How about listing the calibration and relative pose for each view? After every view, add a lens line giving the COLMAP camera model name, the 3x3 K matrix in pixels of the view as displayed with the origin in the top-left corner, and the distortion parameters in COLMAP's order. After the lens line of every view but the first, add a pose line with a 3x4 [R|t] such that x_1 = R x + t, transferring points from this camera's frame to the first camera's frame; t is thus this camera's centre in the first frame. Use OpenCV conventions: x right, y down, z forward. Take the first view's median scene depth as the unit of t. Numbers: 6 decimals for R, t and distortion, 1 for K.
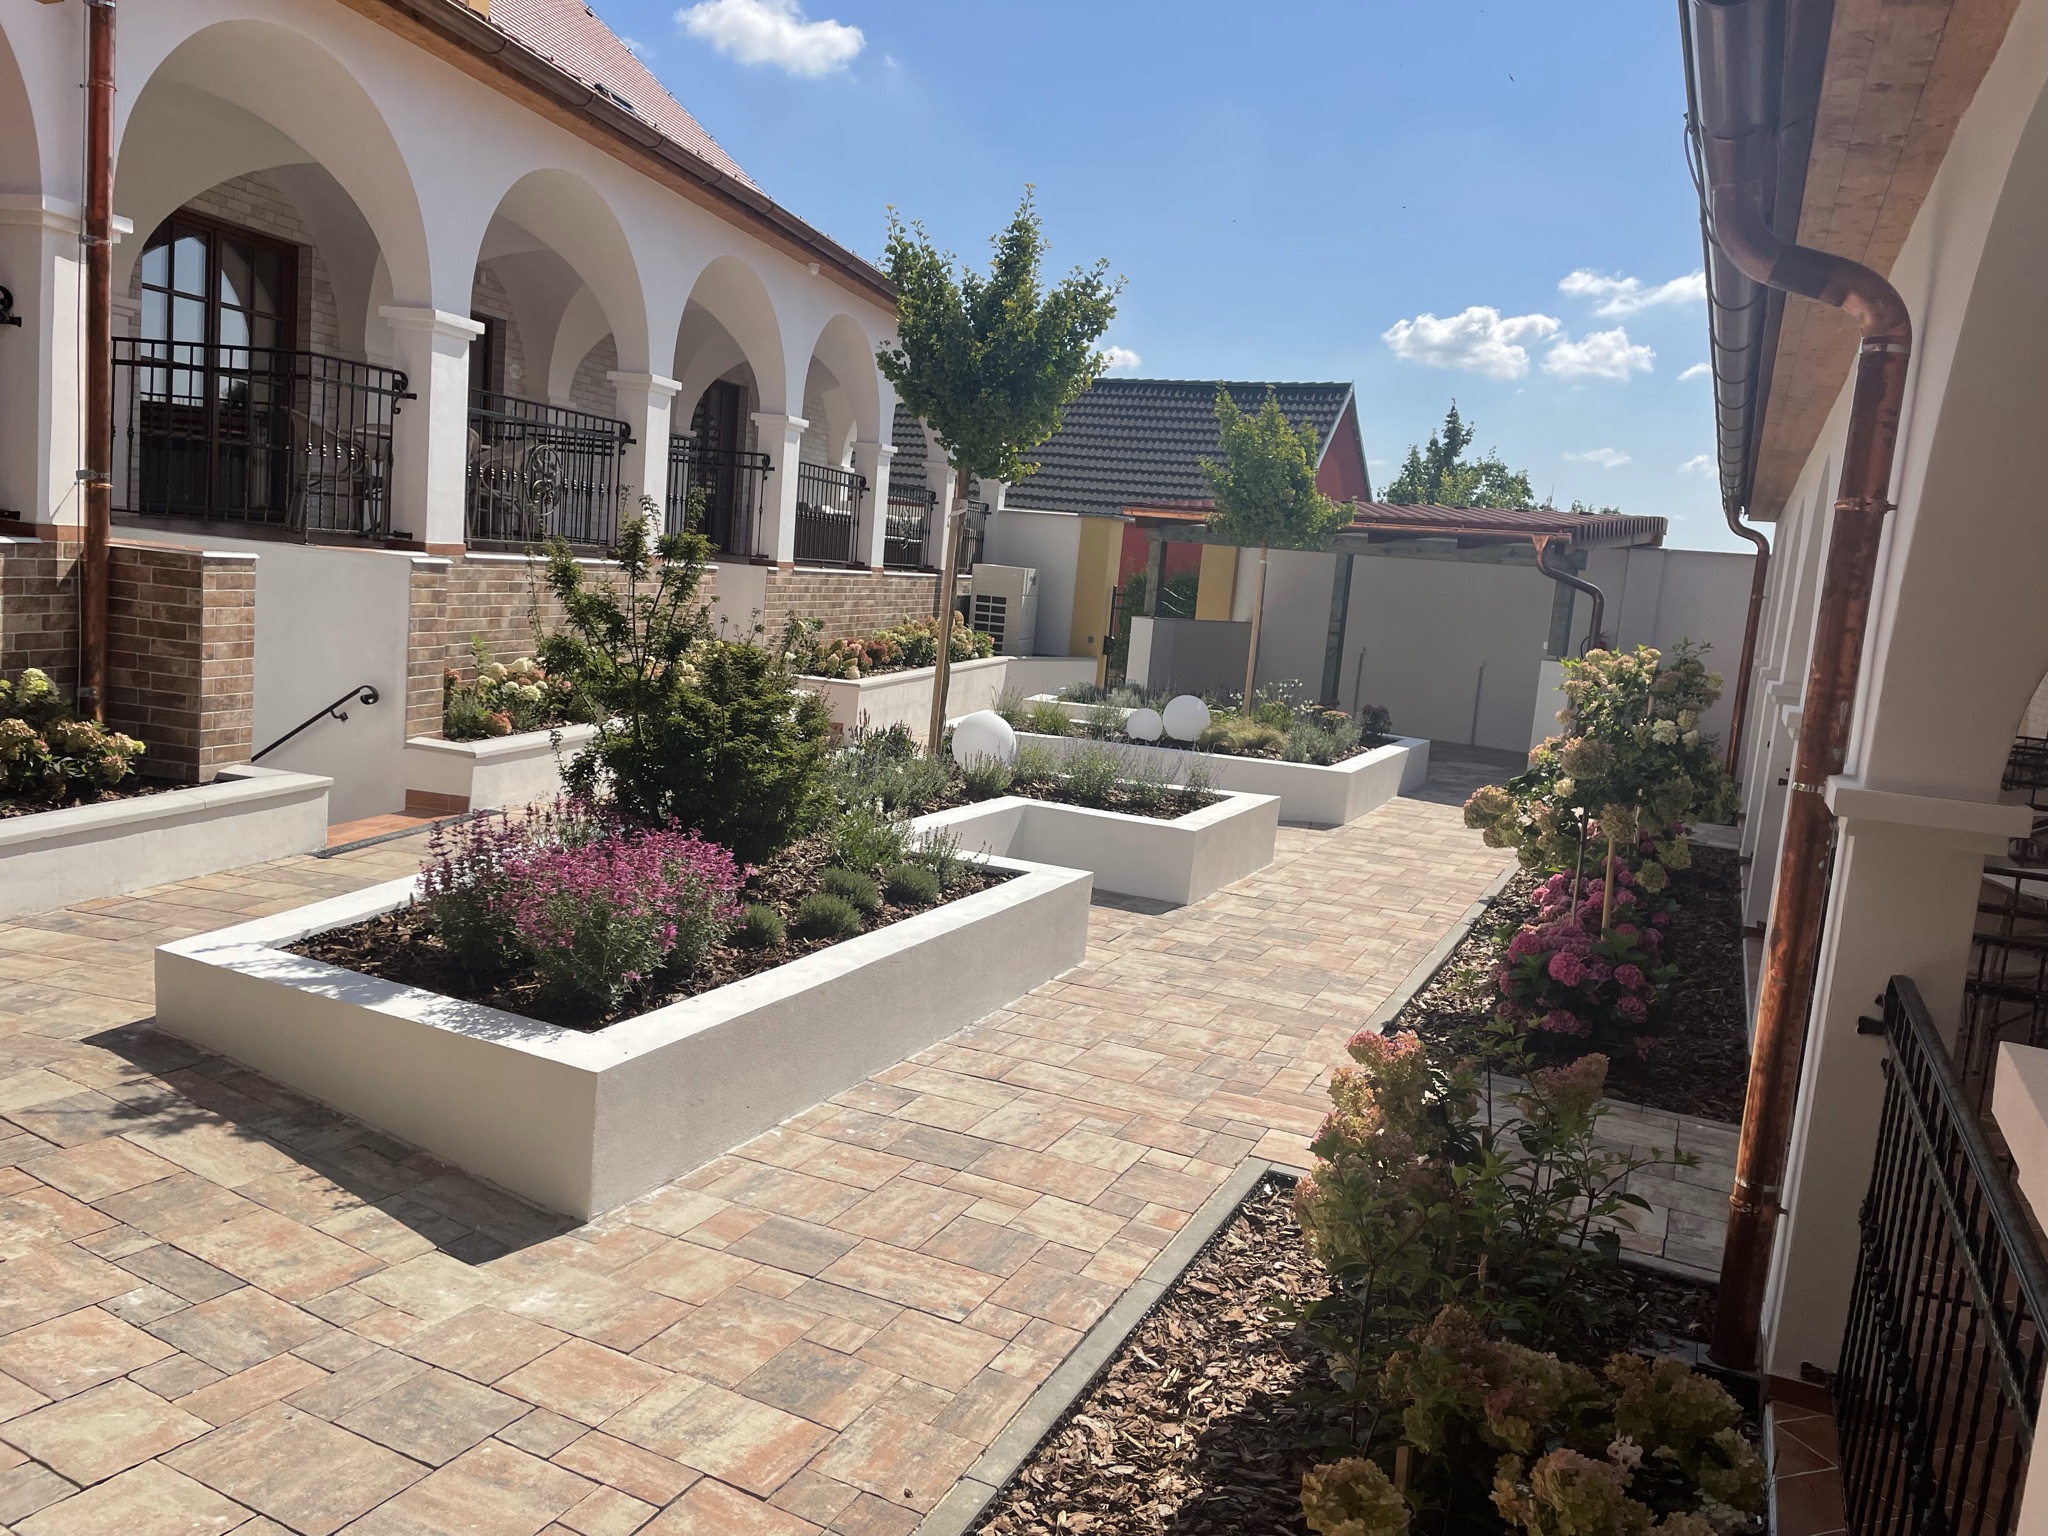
lens RADIAL K [[1531.4, 0, 1029.4], [0, 1531.4, 766.0], [0, 0, 1]] dist [0.095558, -0.127209]
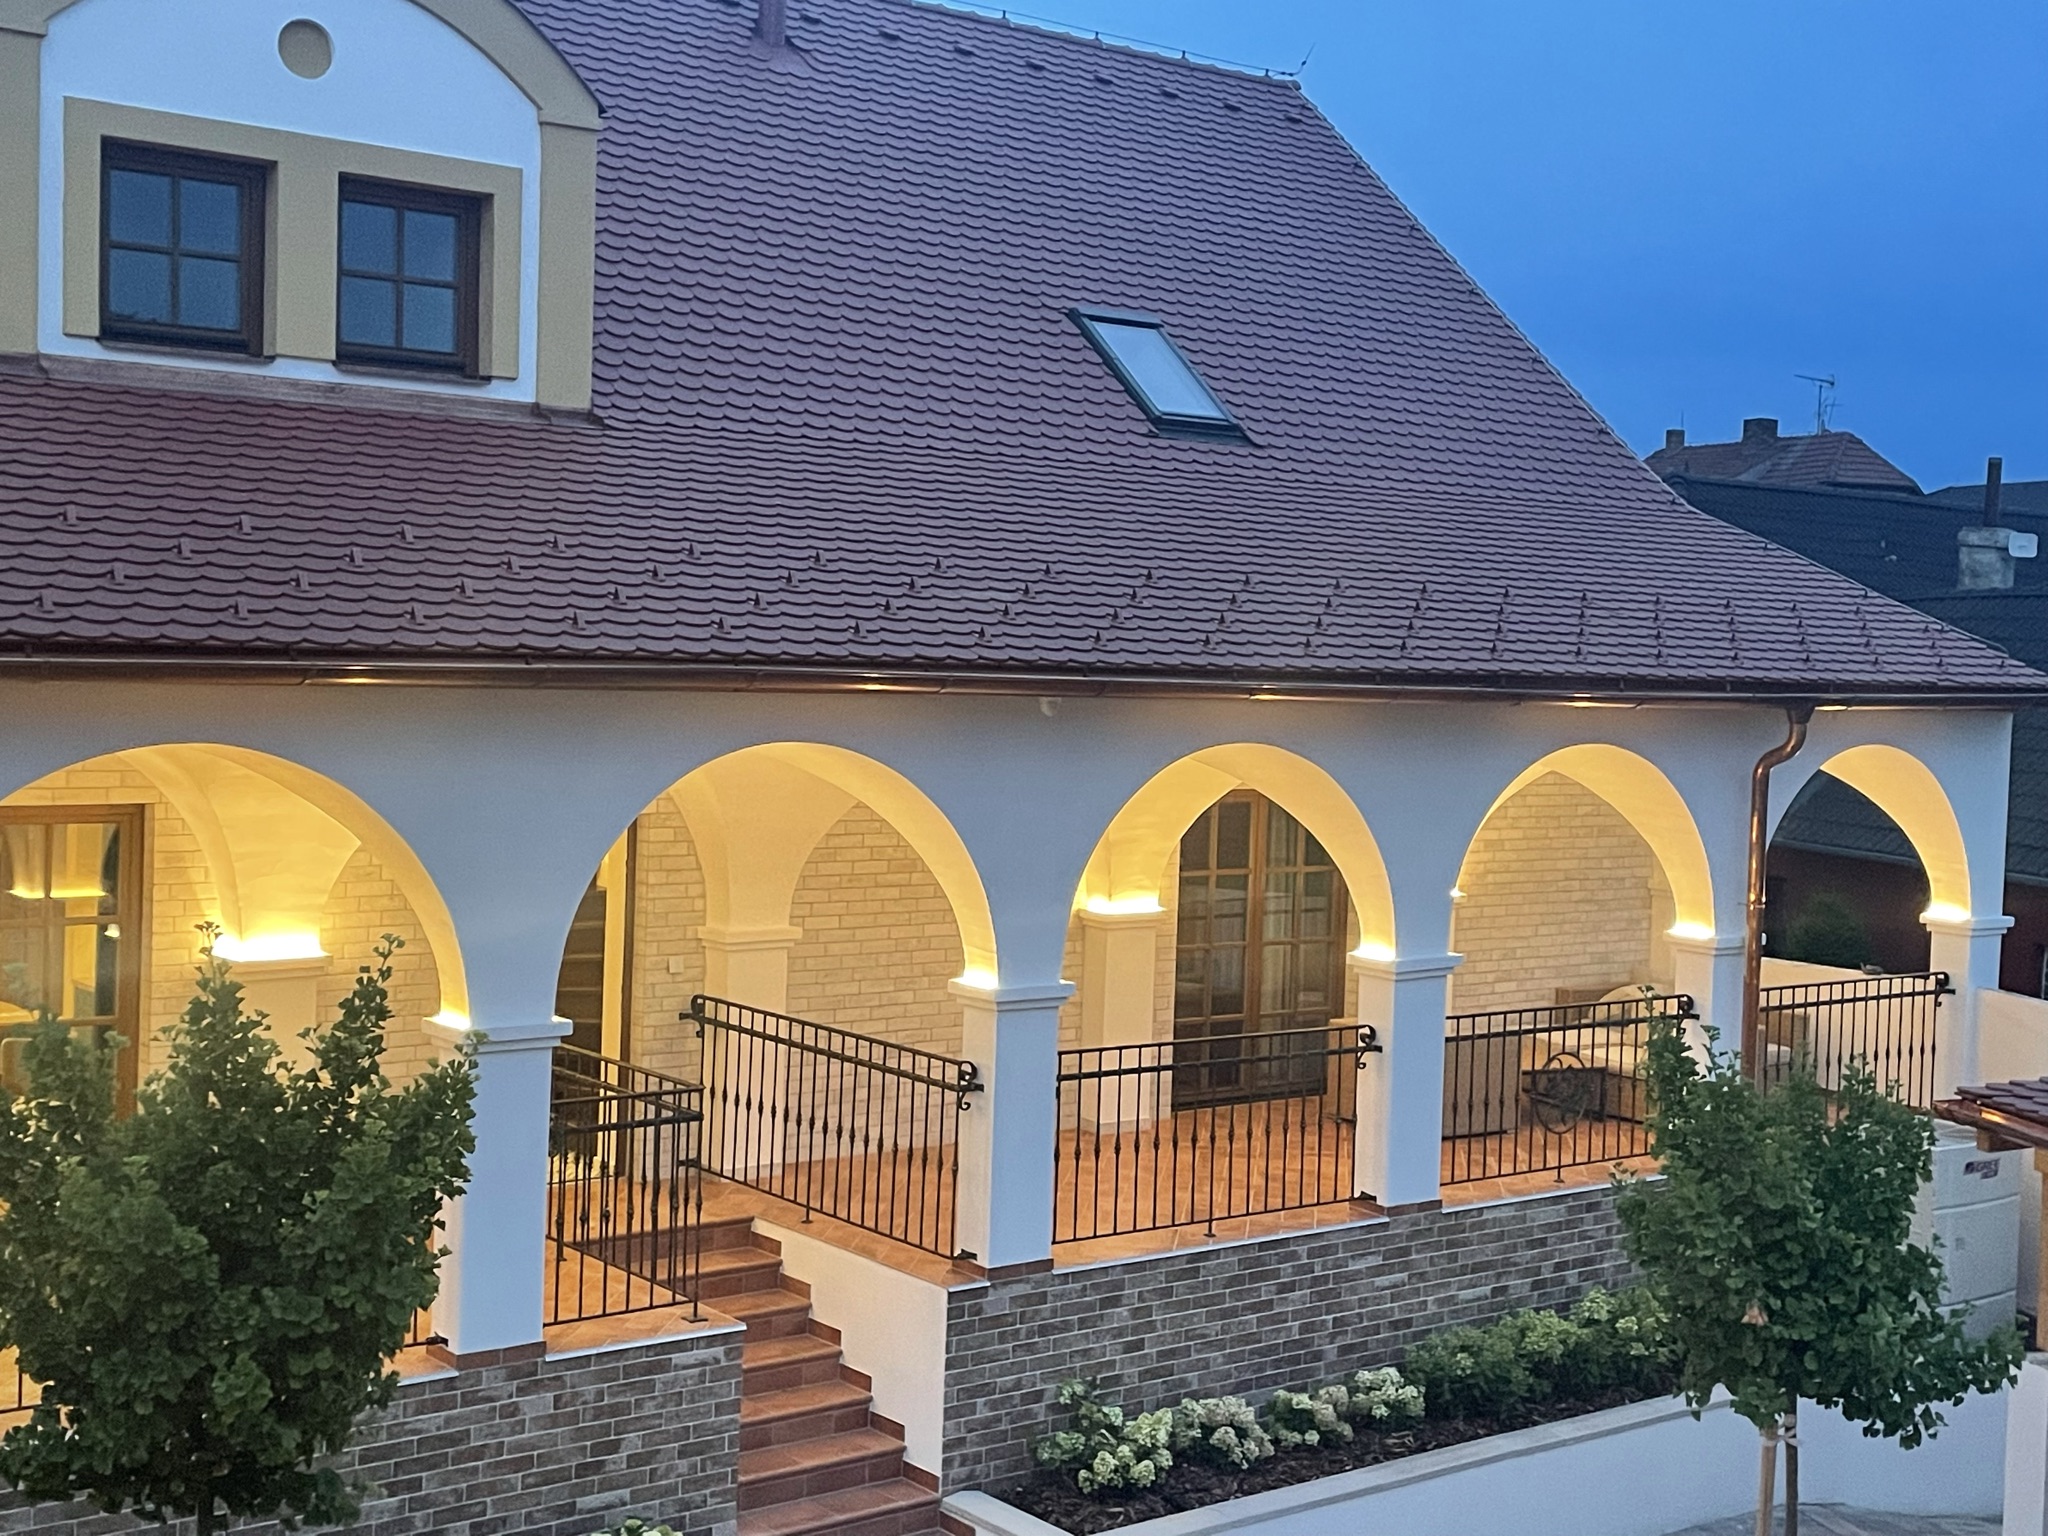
lens RADIAL K [[2663.6, 0, 1028.6], [0, 2663.6, 771.3], [0, 0, 1]] dist [0.198873, -0.600730]
pose [[0.782388, -0.017521, -0.622545, 0.566886], [-0.053223, 0.994066, -0.094865, -0.303769], [0.620513, 0.107355, 0.776813, 0.441741]]
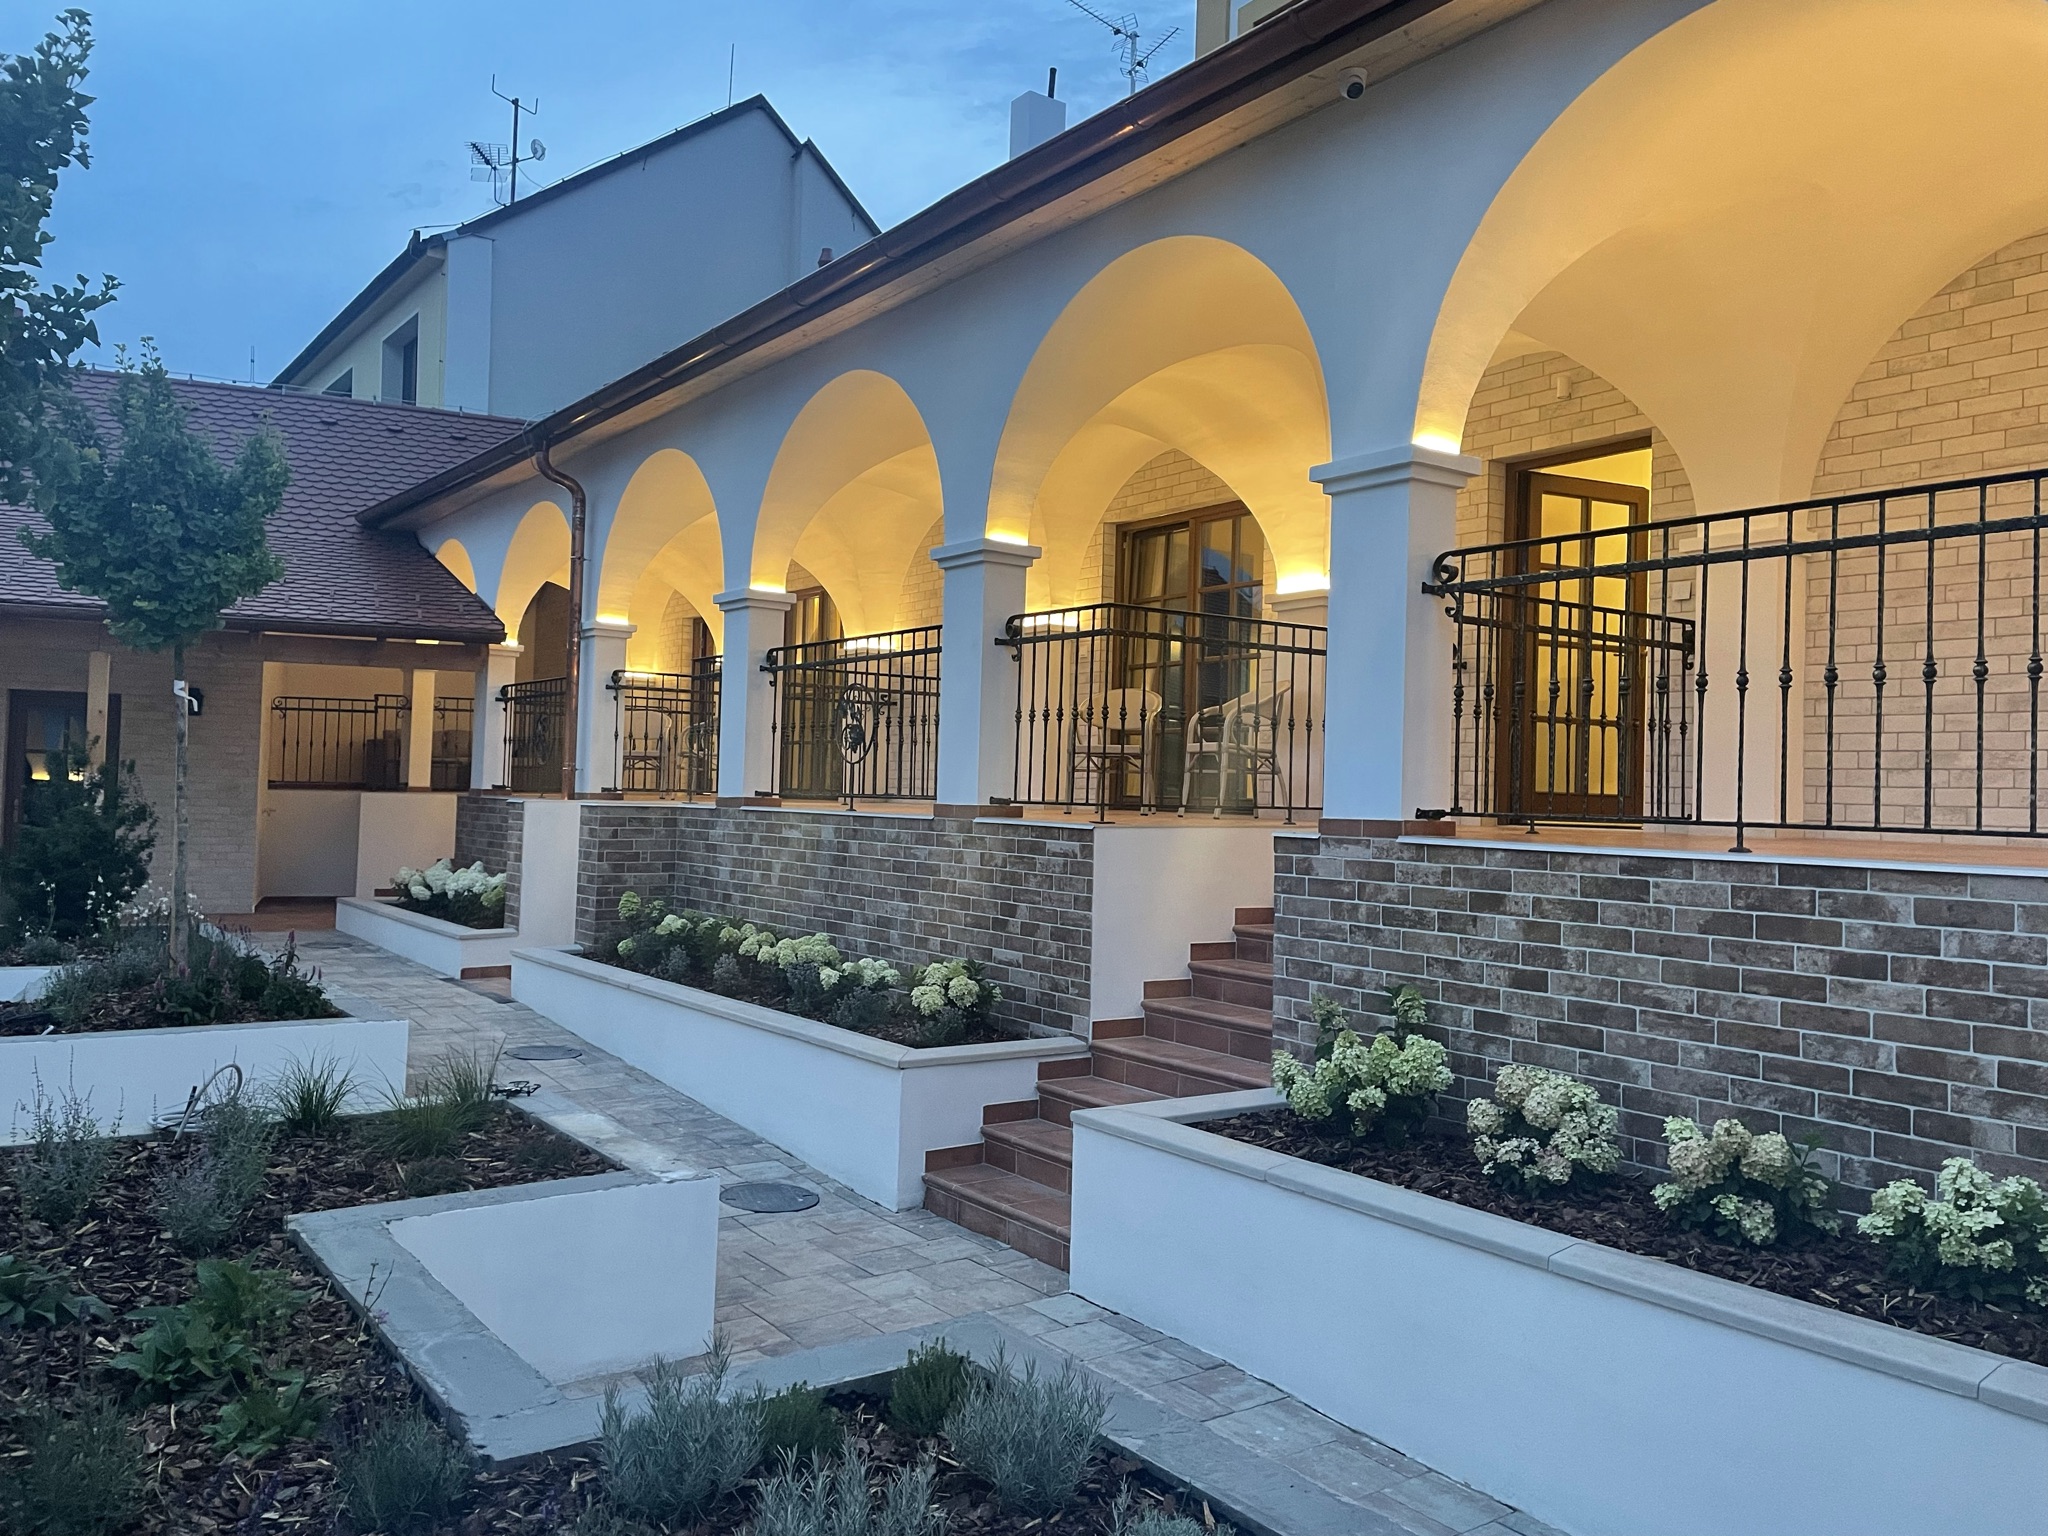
lens RADIAL K [[1531.4, 0, 1029.4], [0, 1531.4, 766.0], [0, 0, 1]] dist [0.095558, -0.127209]
pose [[-0.655912, -0.112184, -0.746454, 0.268822], [-0.176521, 0.984271, 0.007185, -0.194543], [0.733907, 0.136478, -0.665398, 1.730628]]
